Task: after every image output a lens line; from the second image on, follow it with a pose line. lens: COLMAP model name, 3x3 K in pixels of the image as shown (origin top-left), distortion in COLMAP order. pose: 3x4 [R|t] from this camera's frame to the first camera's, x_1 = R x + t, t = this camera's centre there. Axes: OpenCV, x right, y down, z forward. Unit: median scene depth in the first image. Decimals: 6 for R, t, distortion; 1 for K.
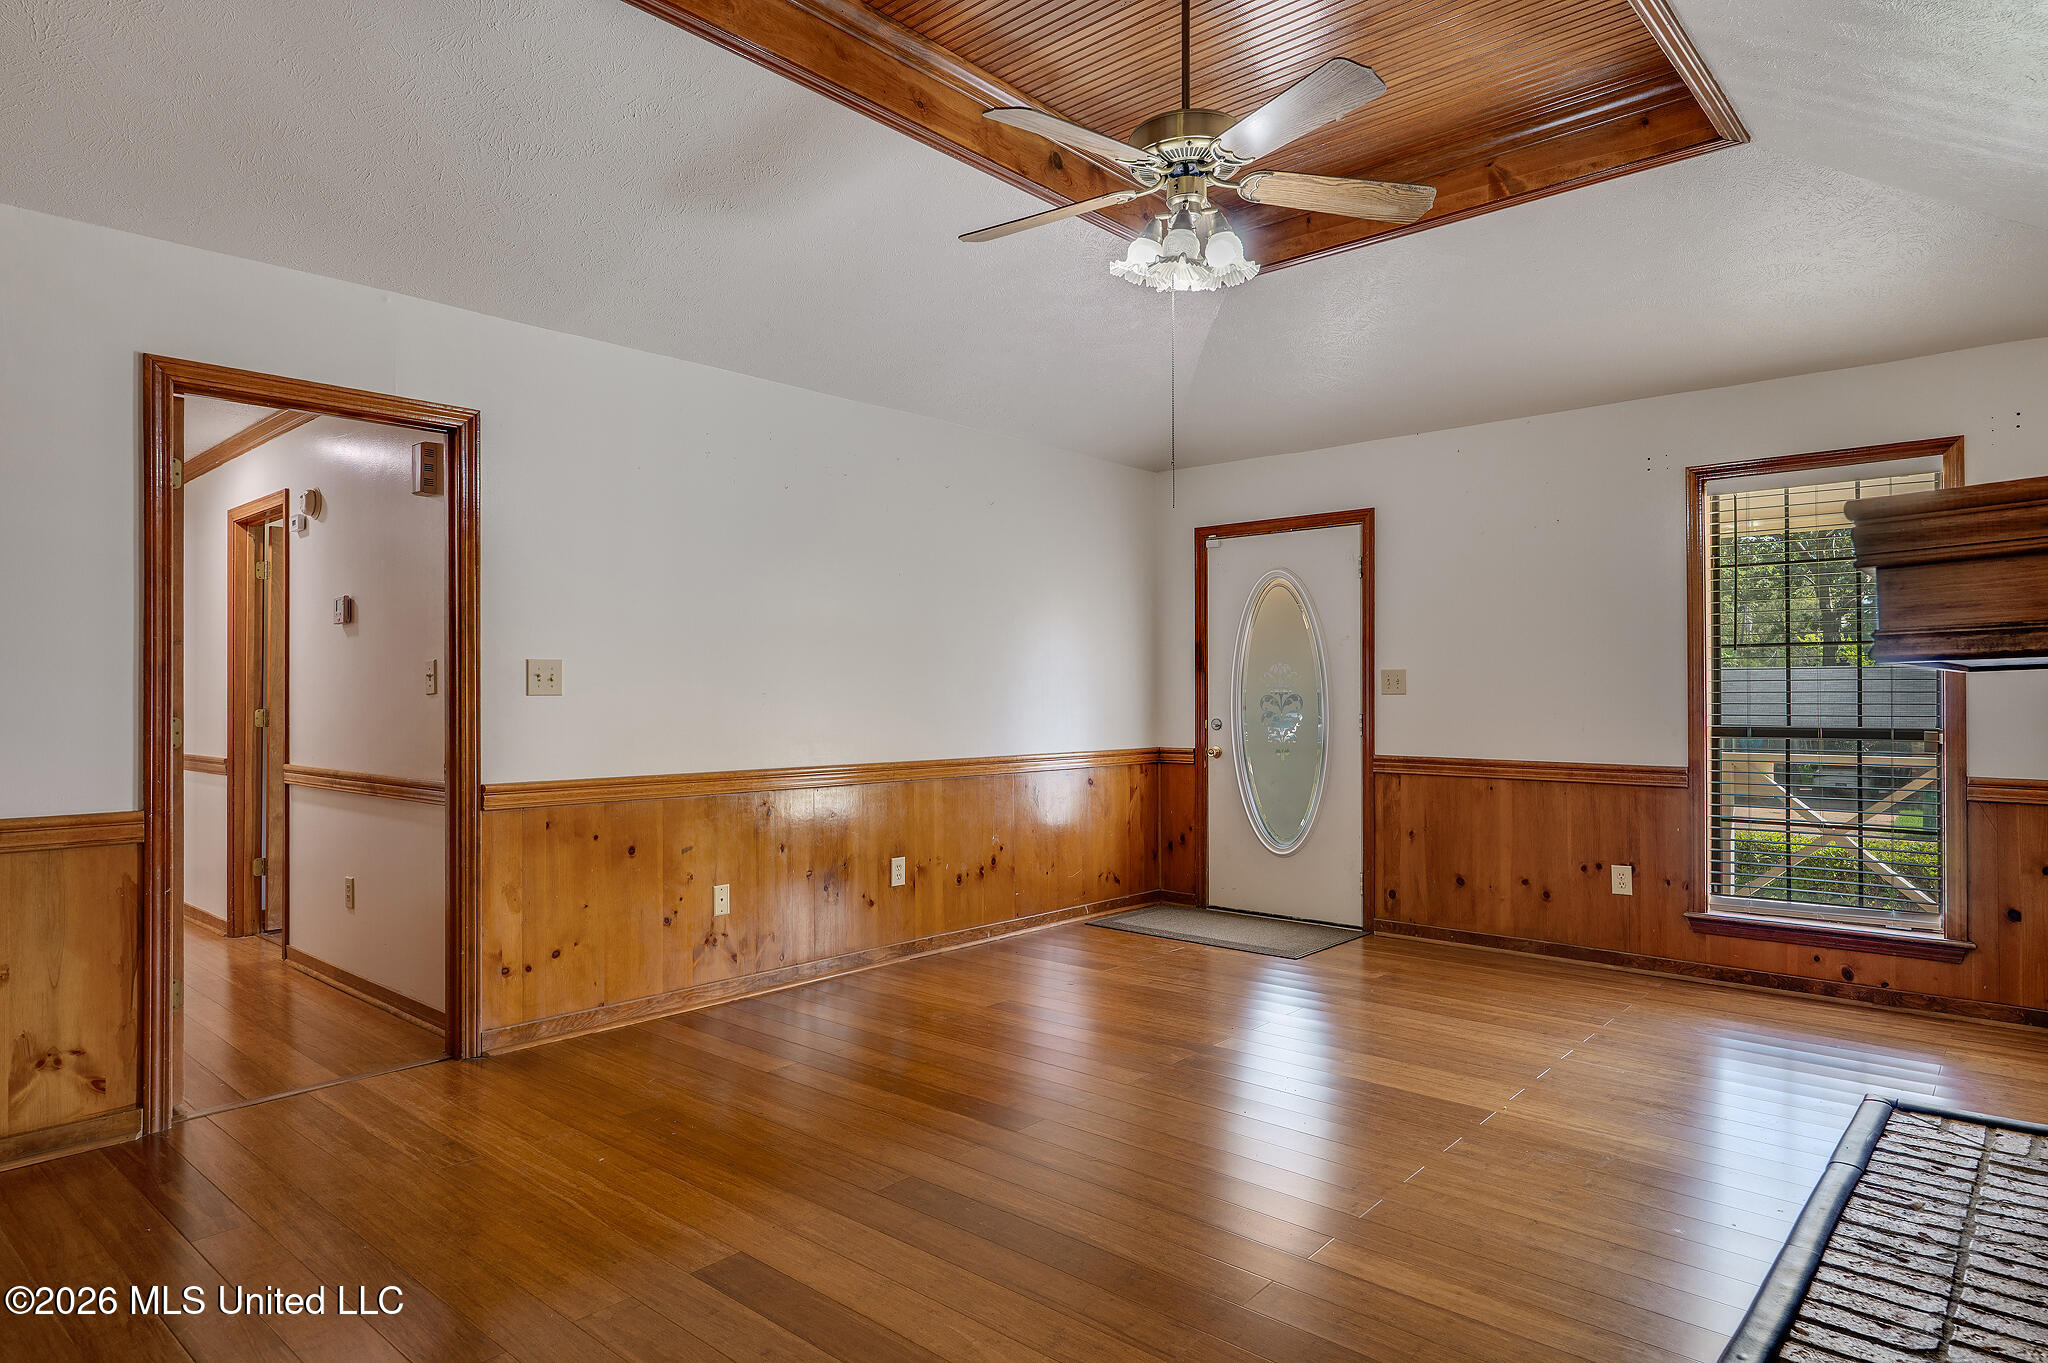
lens RADIAL K [[1171.6, 0, 1035.4], [0, 1171.6, 684.1], [0, 0, 1]] dist [0.002447, -0.000470]
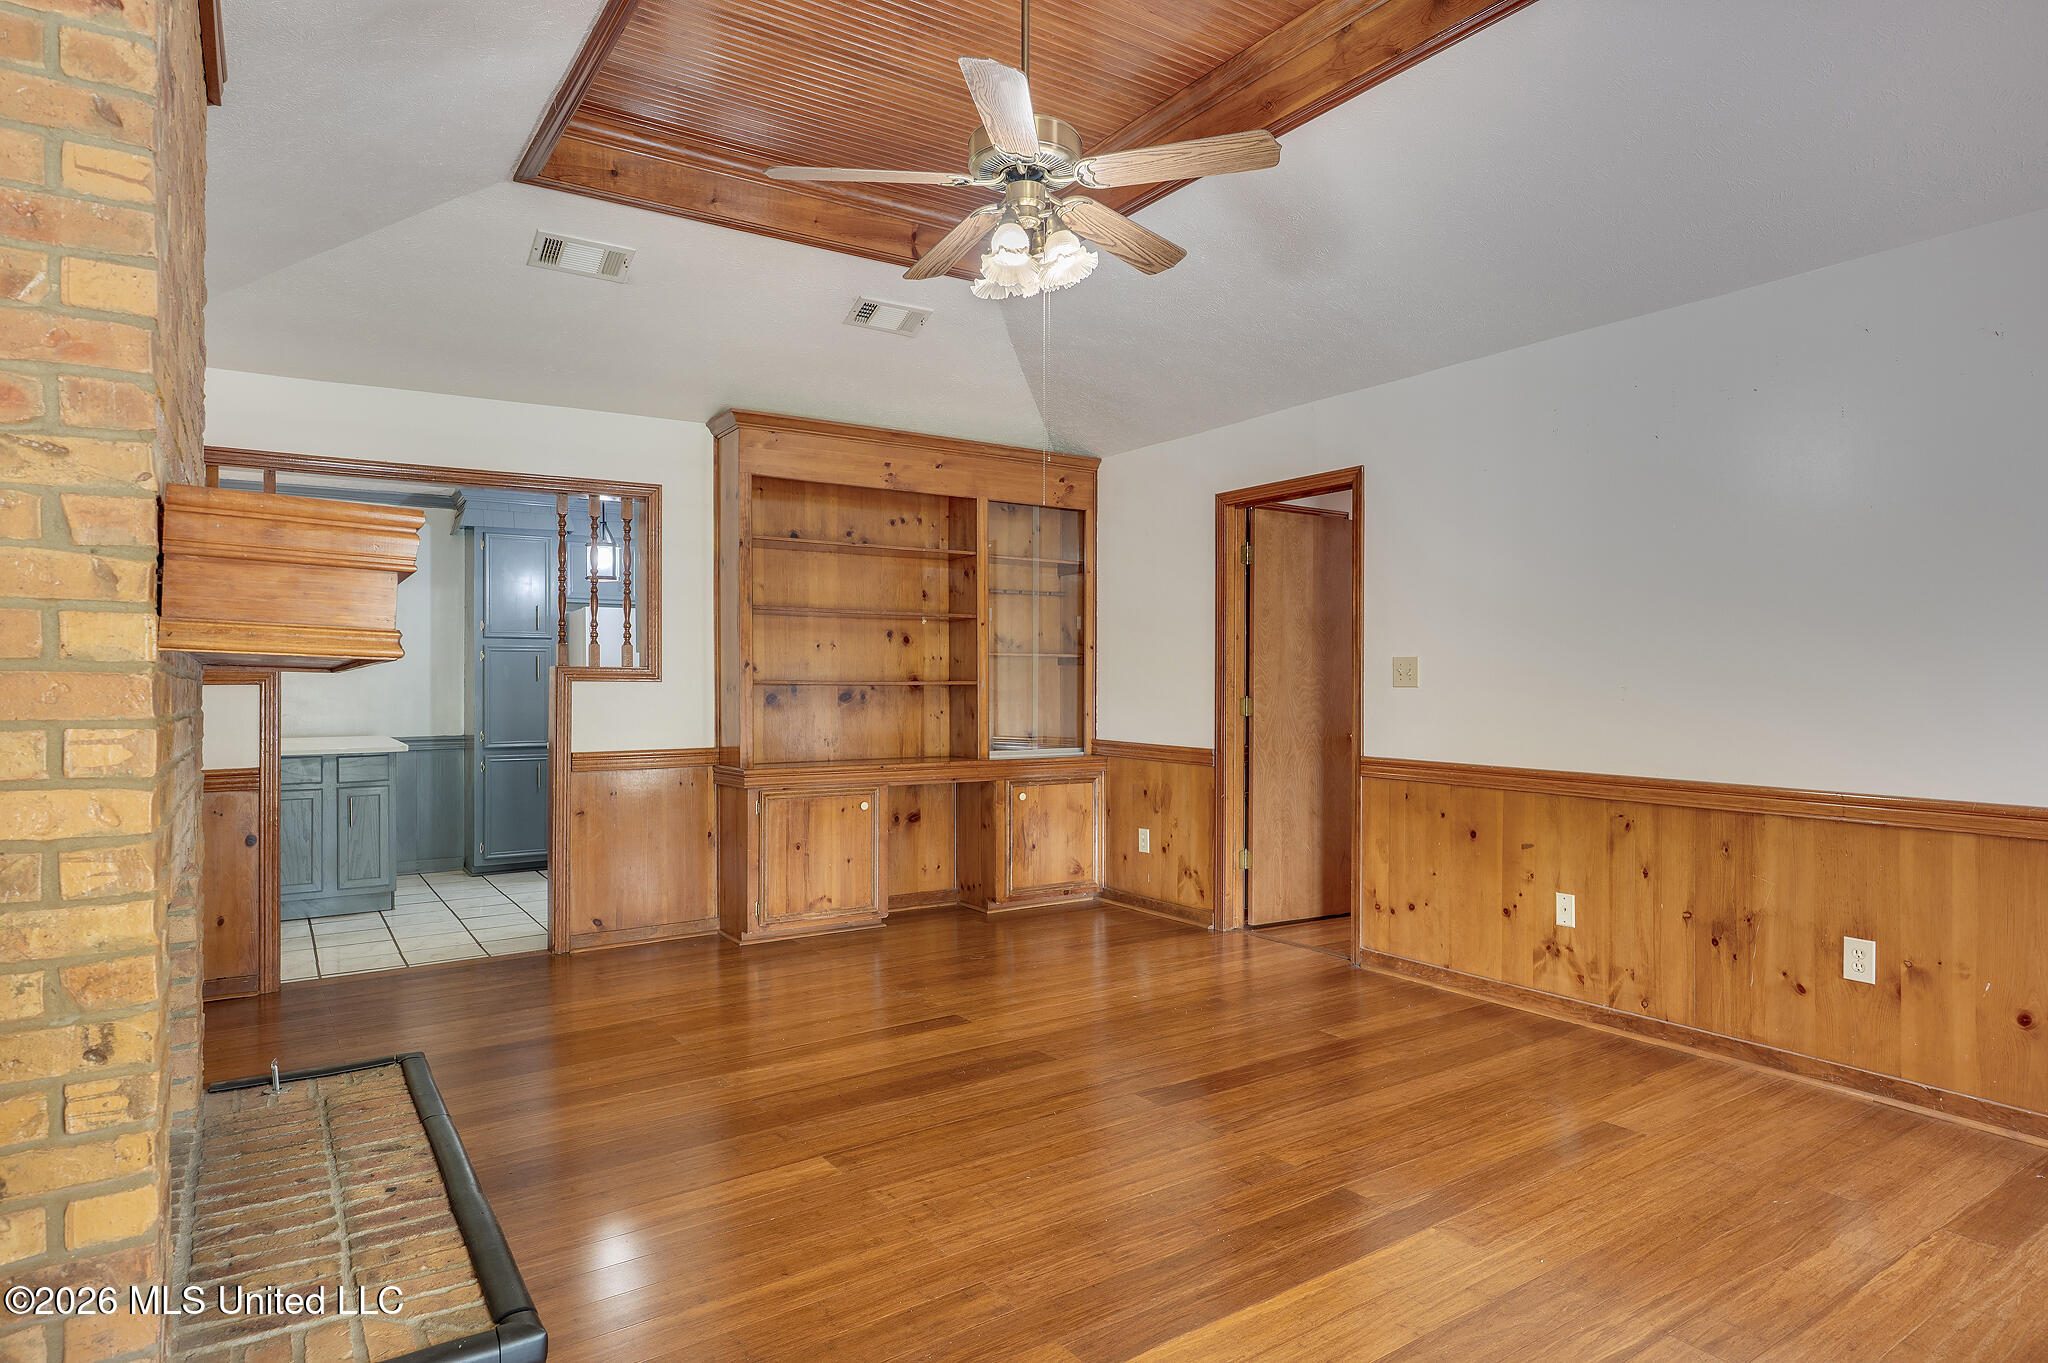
lens RADIAL K [[1171.6, 0, 1037.0], [0, 1171.6, 677.0], [0, 0, 1]] dist [0.002447, -0.000470]
pose [[-0.247233, -0.002408, -0.968953, 0.749072], [0.003109, 0.999990, -0.003279, 0.002695], [0.968951, -0.003823, -0.247223, 0.846884]]
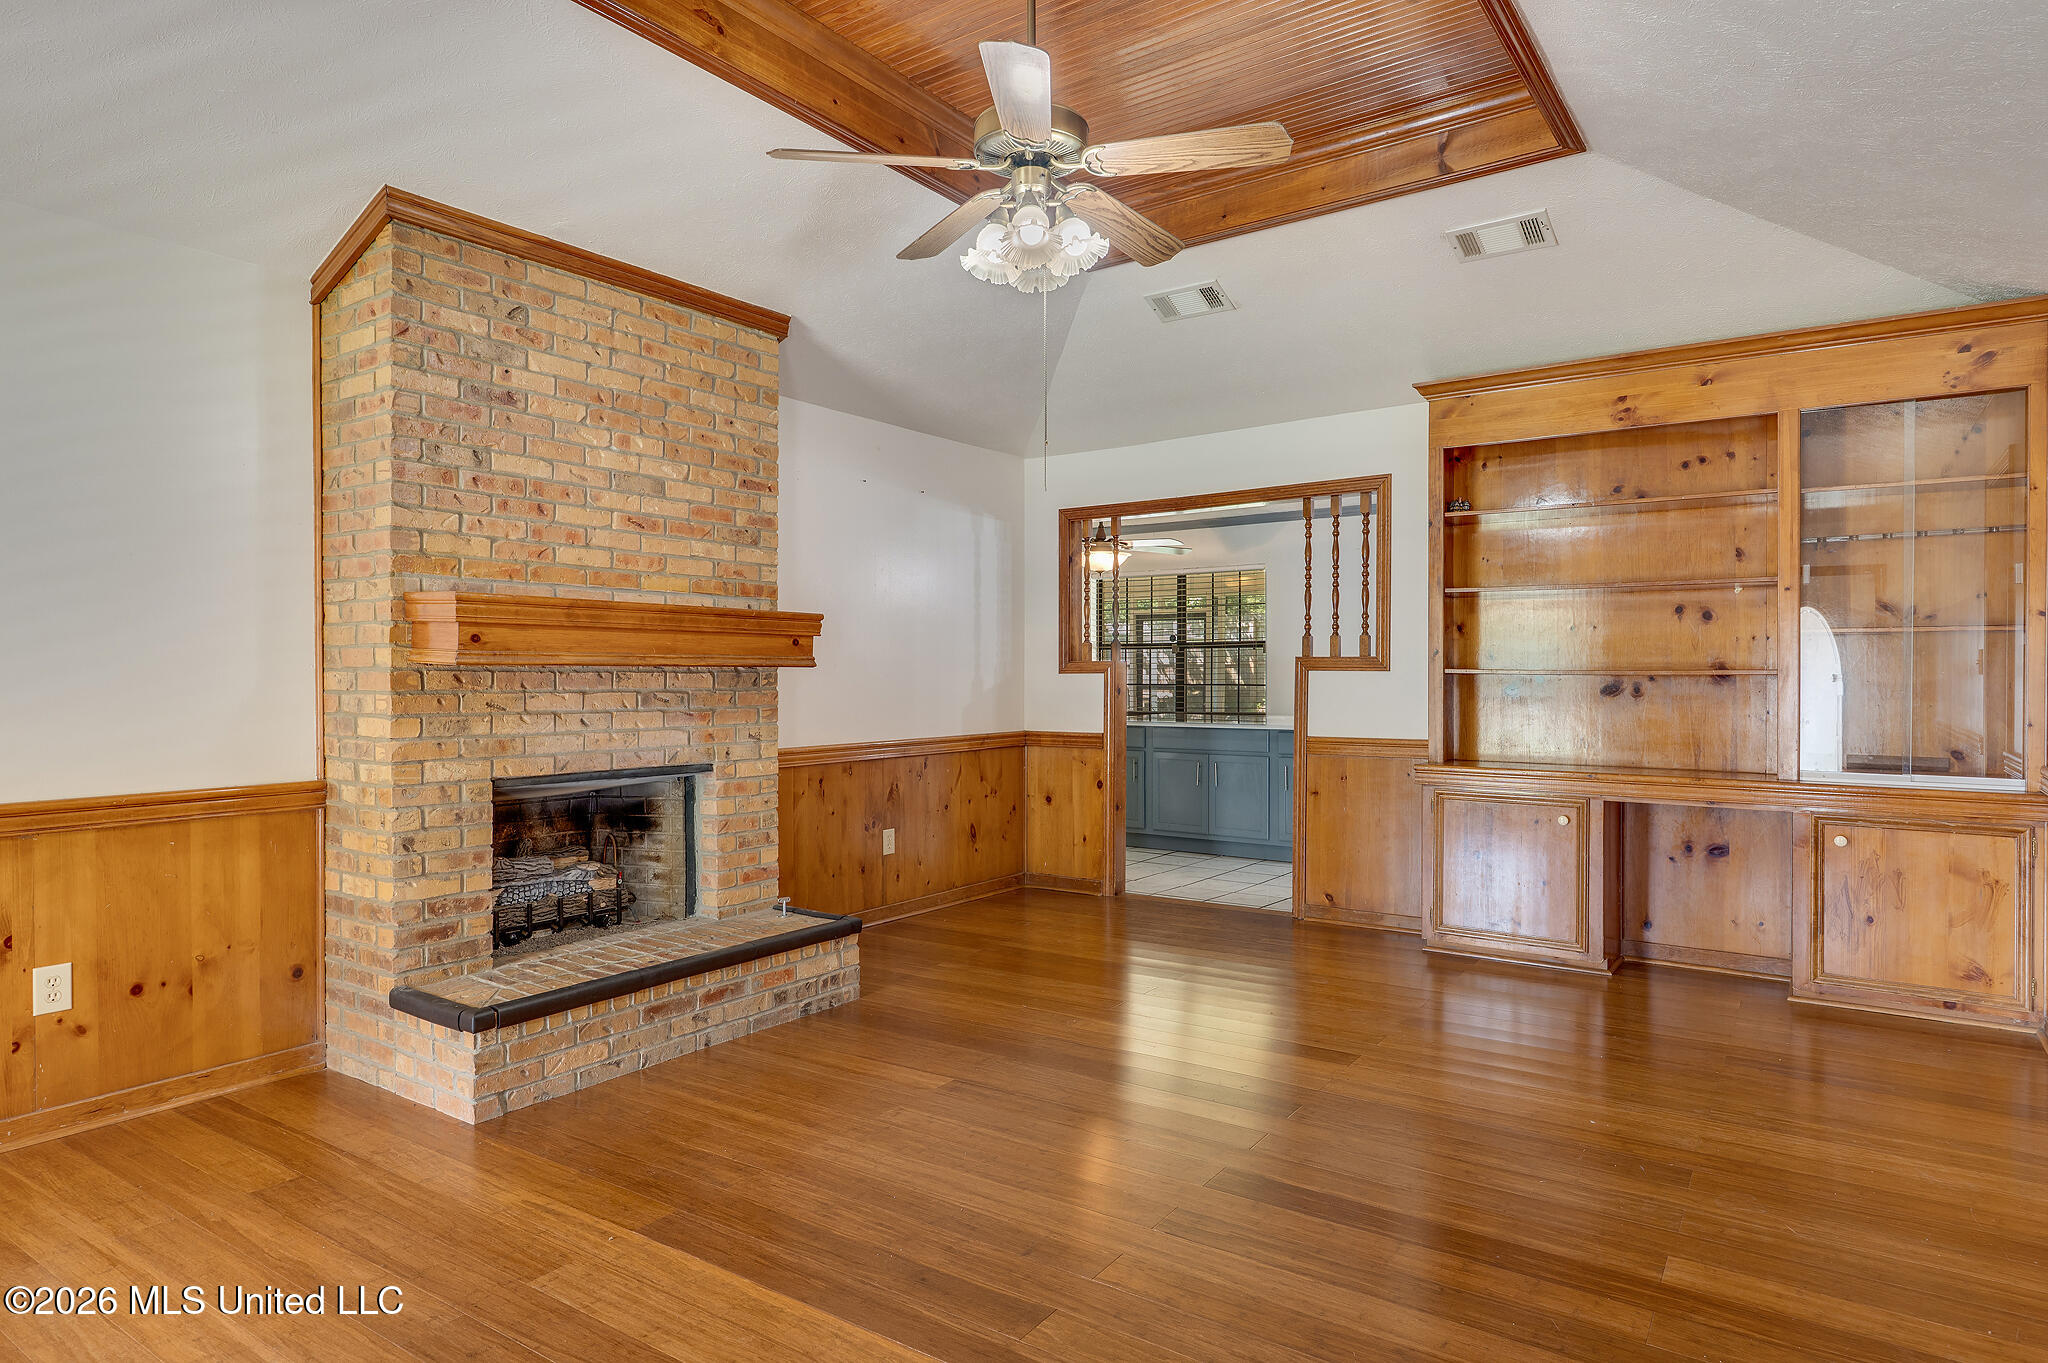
lens RADIAL K [[1171.6, 0, 1022.8], [0, 1171.6, 682.0], [0, 0, 1]] dist [0.002447, -0.000470]
pose [[-0.994308, 0.003583, -0.106481, 0.166309], [0.002815, 0.999969, 0.007361, 0.003793], [0.106504, 0.007019, -0.994287, 1.340735]]
